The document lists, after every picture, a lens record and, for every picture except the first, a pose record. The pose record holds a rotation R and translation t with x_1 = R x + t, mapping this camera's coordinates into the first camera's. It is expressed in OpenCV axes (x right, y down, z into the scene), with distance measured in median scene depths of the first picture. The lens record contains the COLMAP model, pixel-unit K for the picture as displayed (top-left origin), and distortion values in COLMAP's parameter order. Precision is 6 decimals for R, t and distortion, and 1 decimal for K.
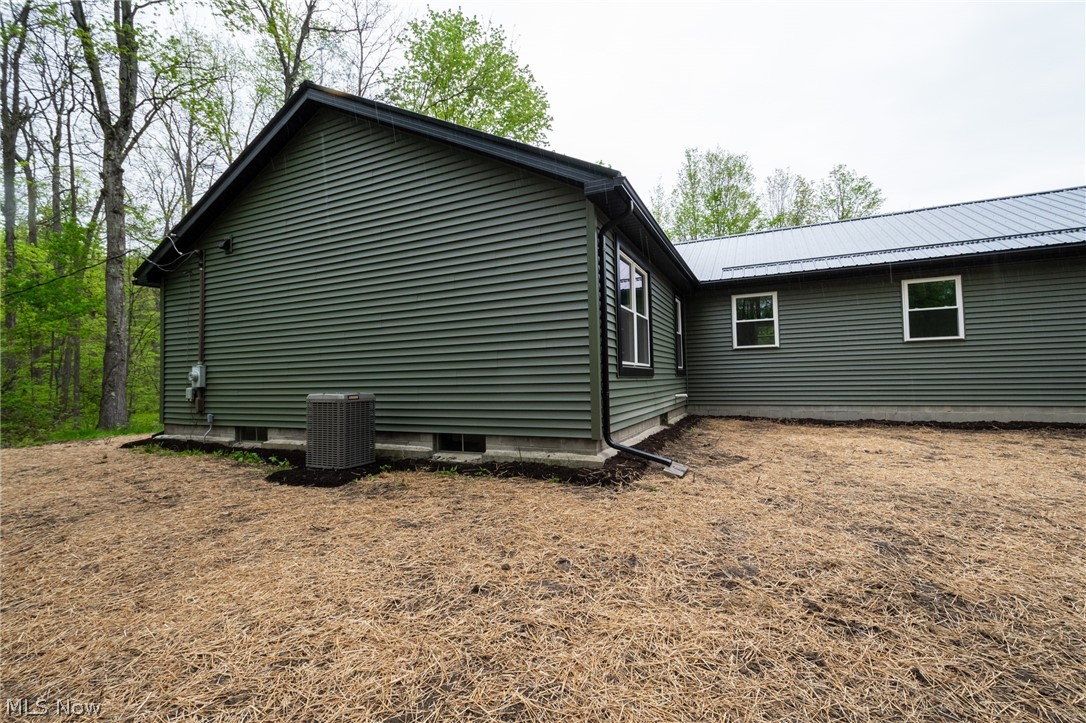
lens RADIAL K [[481.7, 0, 543.7], [0, 481.7, 359.7], [0, 0, 1]] dist [0.011402, 0.000080]
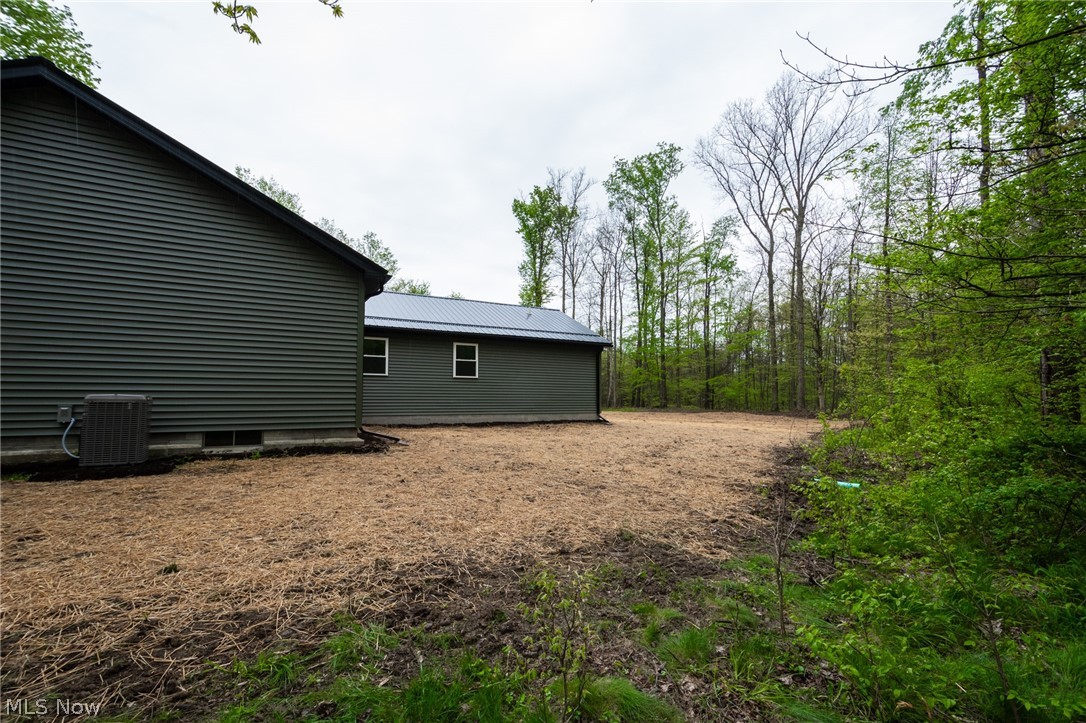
lens RADIAL K [[481.7, 0, 539.8], [0, 481.7, 361.4], [0, 0, 1]] dist [0.011402, 0.000080]
pose [[0.565011, 0.088561, 0.820317, -0.530474], [-0.044873, 0.996050, -0.076626, 0.024392], [-0.823863, 0.006484, 0.566753, -0.246811]]
